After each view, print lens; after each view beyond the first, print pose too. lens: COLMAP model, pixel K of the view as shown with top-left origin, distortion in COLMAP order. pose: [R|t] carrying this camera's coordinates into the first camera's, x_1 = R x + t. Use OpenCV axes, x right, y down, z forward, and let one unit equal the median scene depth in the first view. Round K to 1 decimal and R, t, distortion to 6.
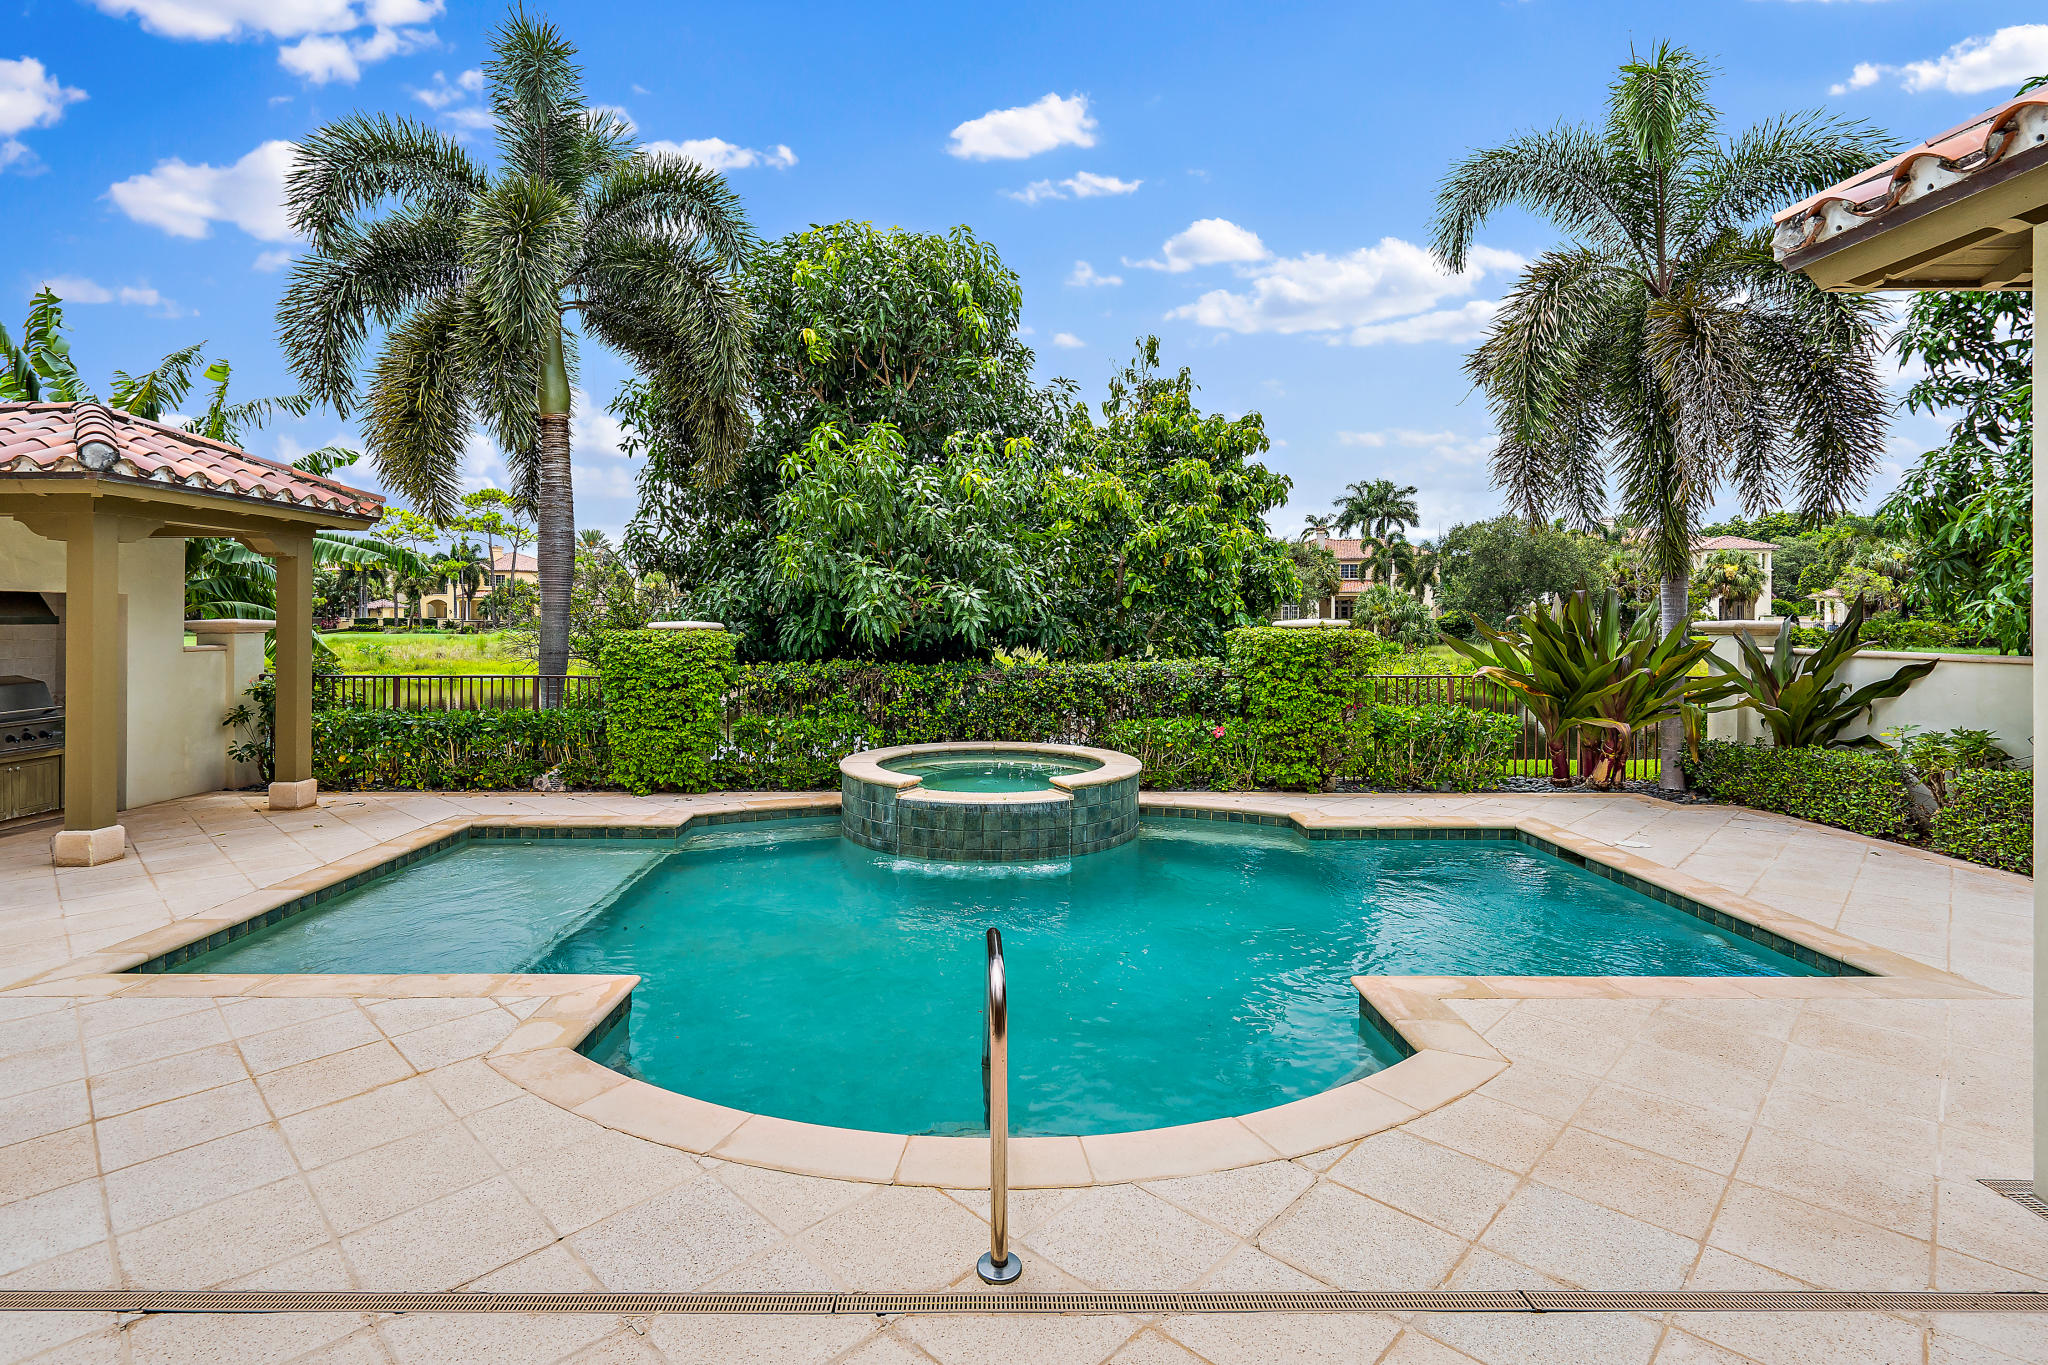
lens RADIAL K [[995.2, 0, 1004.5], [0, 995.2, 612.2], [0, 0, 1]] dist [-0.003447, 0.000760]
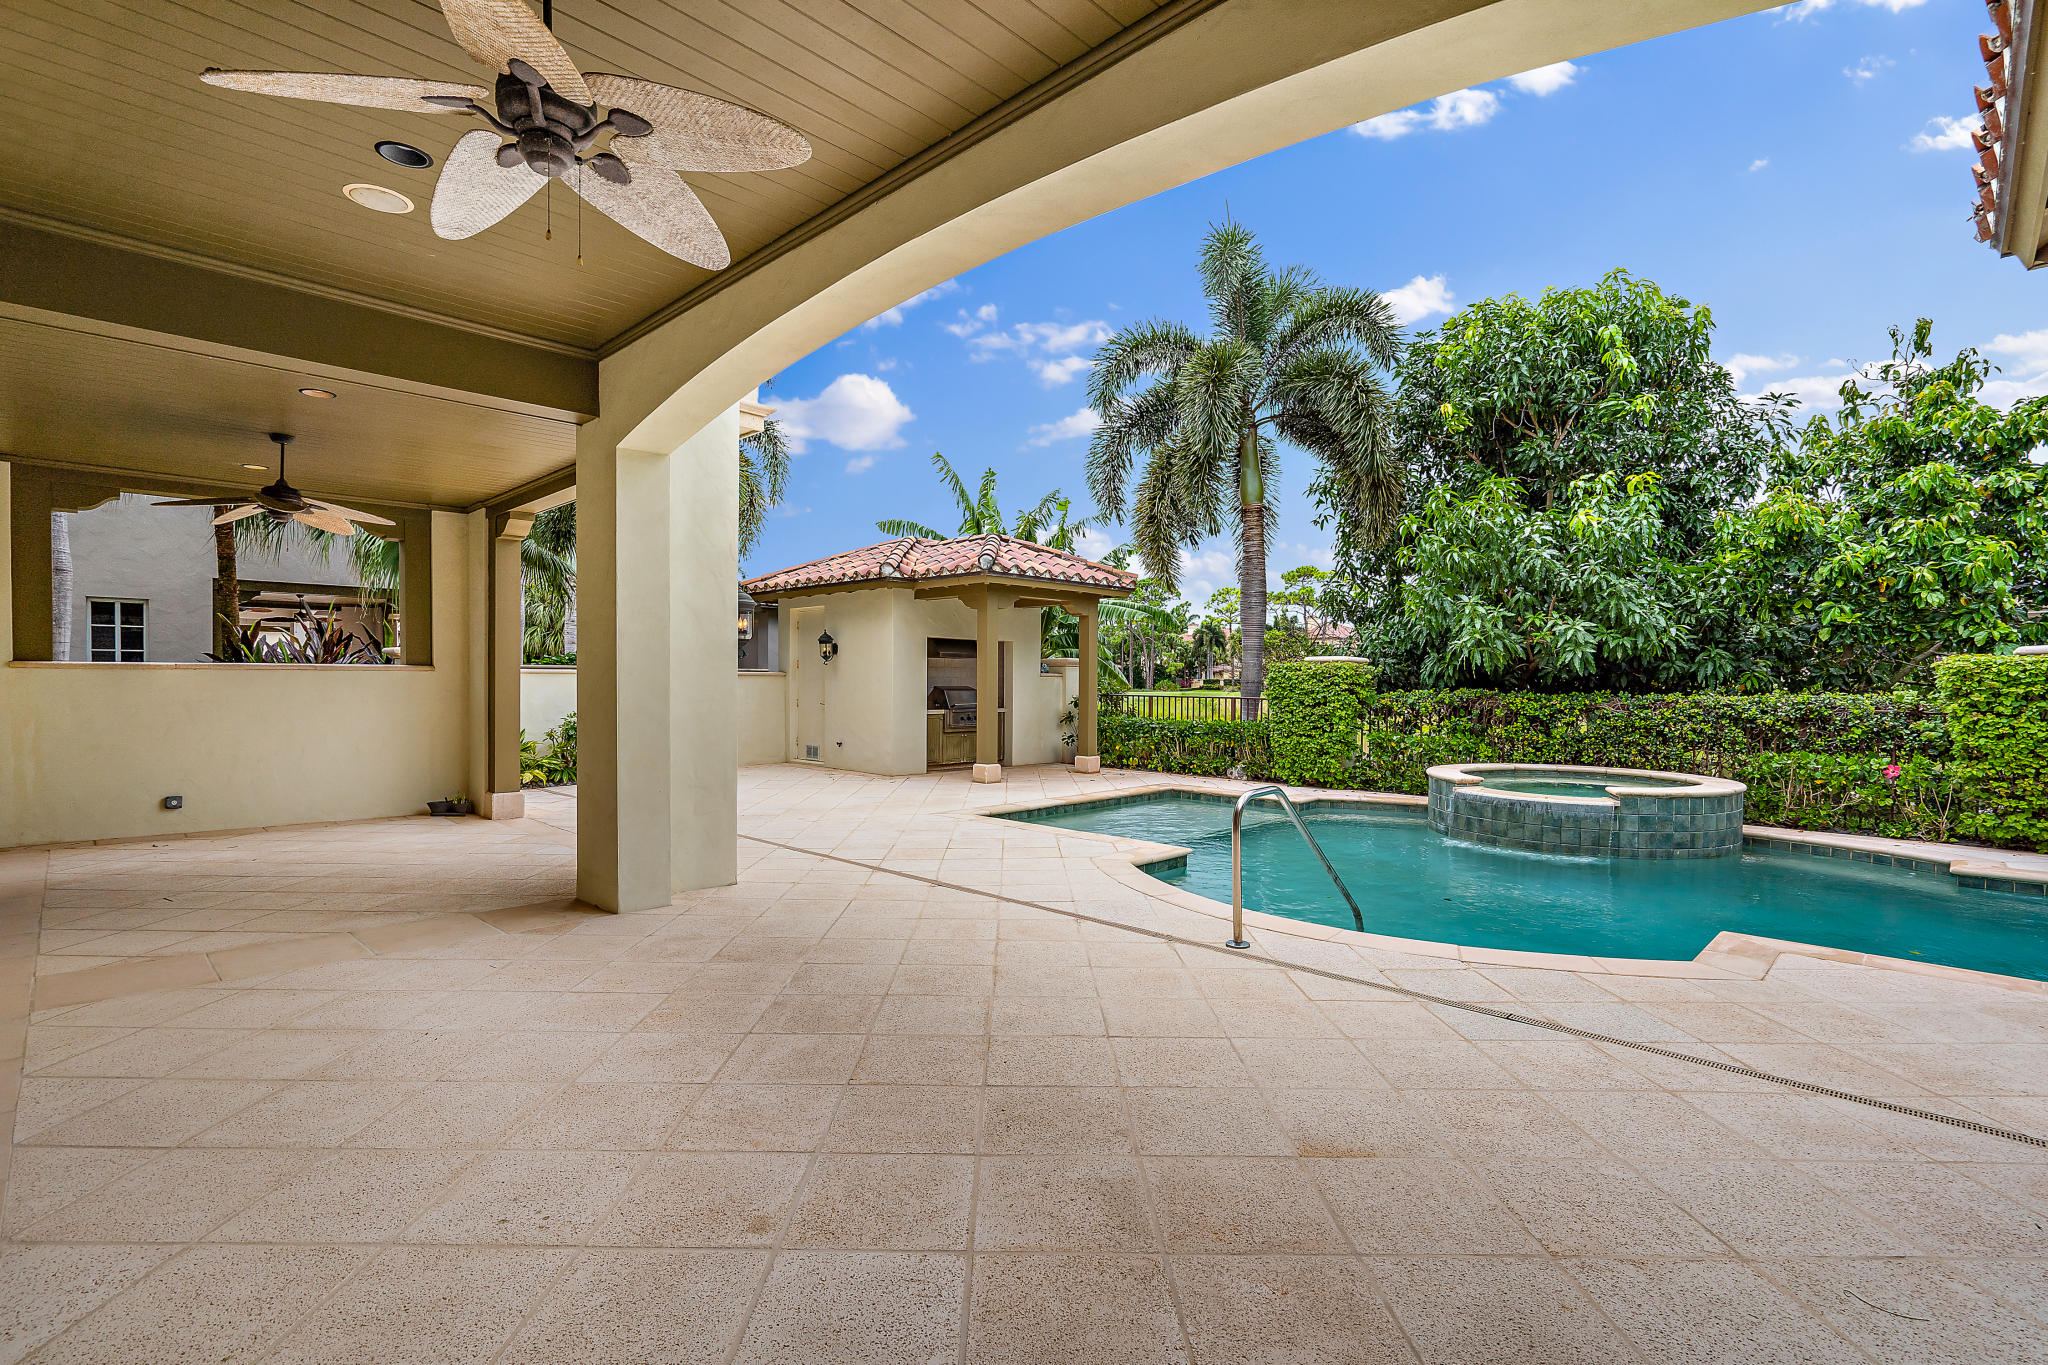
lens RADIAL K [[943.0, 0, 1024.0], [0, 943.0, 682.5], [0, 0, 1]] dist [0.000116, 0.000914]
pose [[0.720013, 0.007910, -0.693916, 0.240634], [-0.002191, 0.999956, 0.009125, 0.034312], [0.693957, -0.005050, 0.719999, -0.150359]]
